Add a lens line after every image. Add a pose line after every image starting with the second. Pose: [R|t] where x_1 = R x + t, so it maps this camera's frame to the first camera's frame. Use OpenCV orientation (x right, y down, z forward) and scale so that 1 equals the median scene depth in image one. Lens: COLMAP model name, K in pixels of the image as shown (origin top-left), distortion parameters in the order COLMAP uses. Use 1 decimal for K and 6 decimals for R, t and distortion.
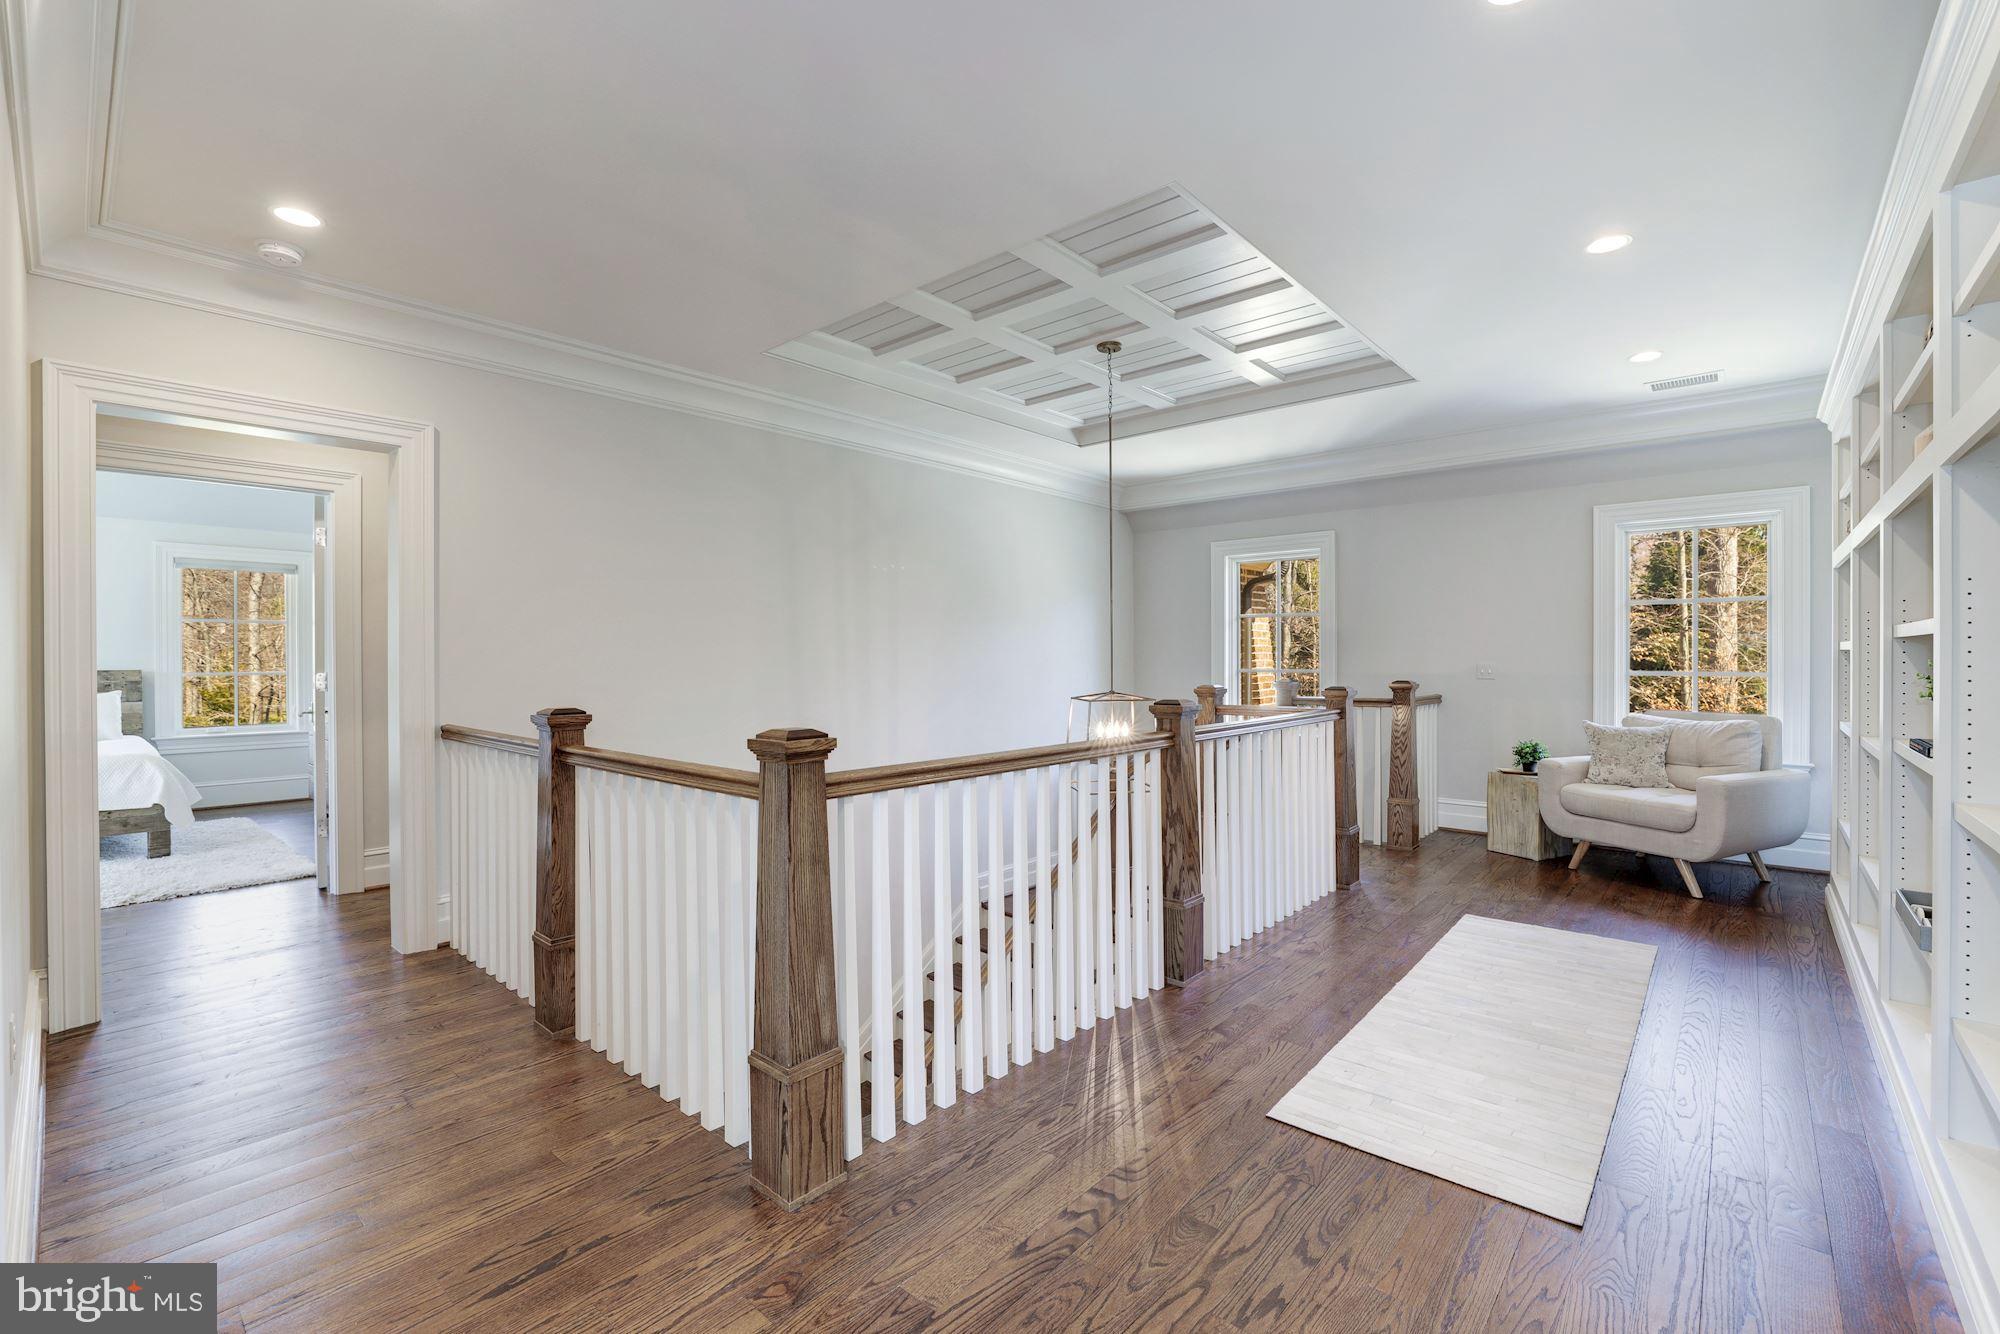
lens RADIAL K [[867.3, 0, 1002.4], [0, 867.3, 664.6], [0, 0, 1]] dist [-0.022322, 0.001441]
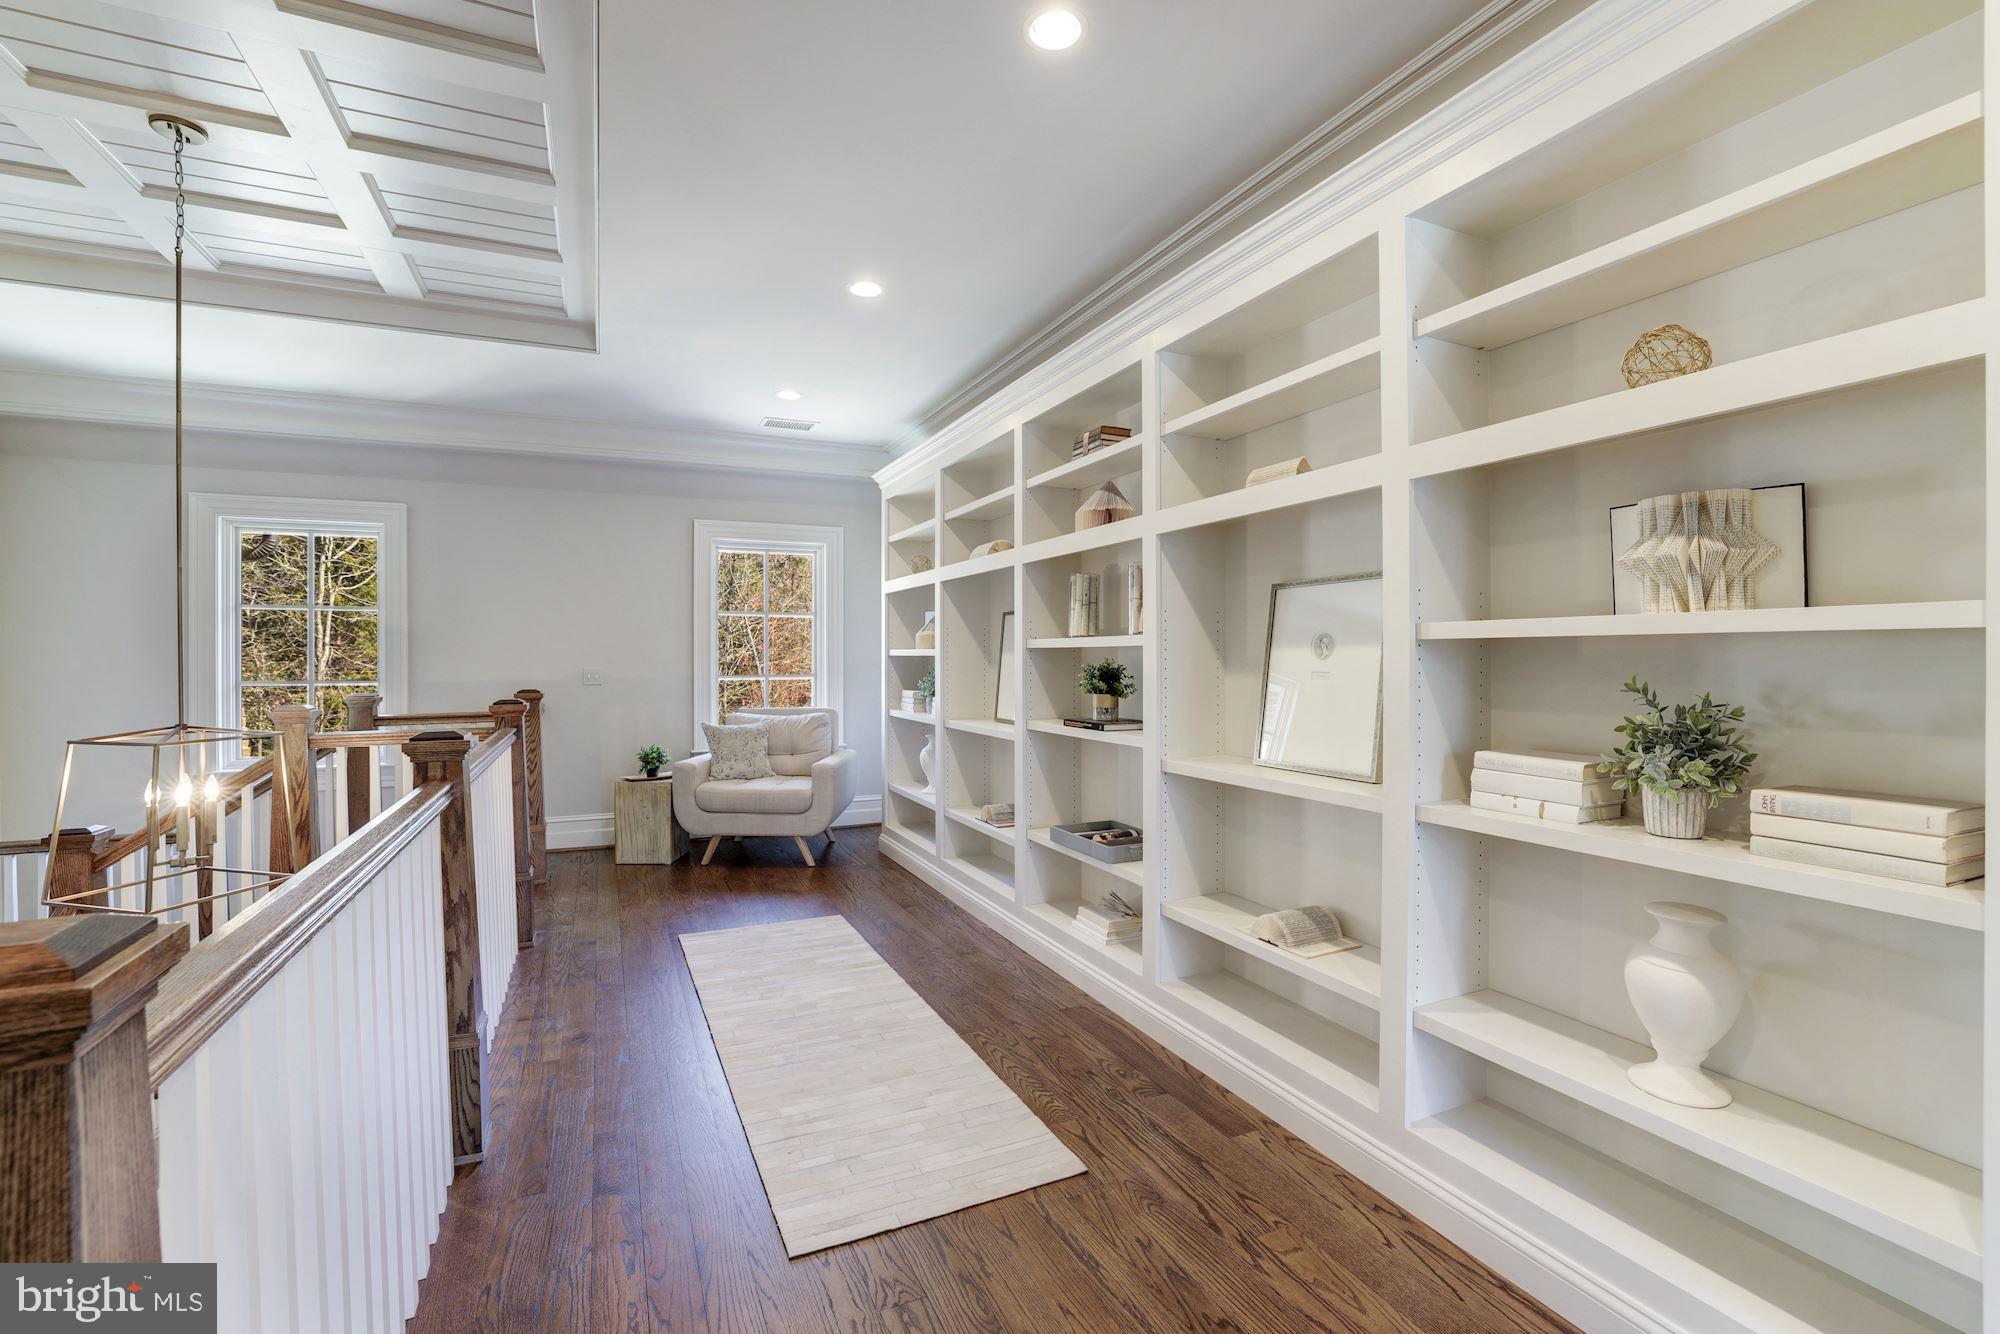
lens RADIAL K [[867.3, 0, 1003.3], [0, 867.3, 666.2], [0, 0, 1]] dist [-0.022322, 0.001441]
pose [[0.405216, -0.008317, 0.914183, -0.155406], [0.009184, 0.999945, 0.005026, -0.005917], [-0.914175, 0.006360, 0.405271, 0.247368]]
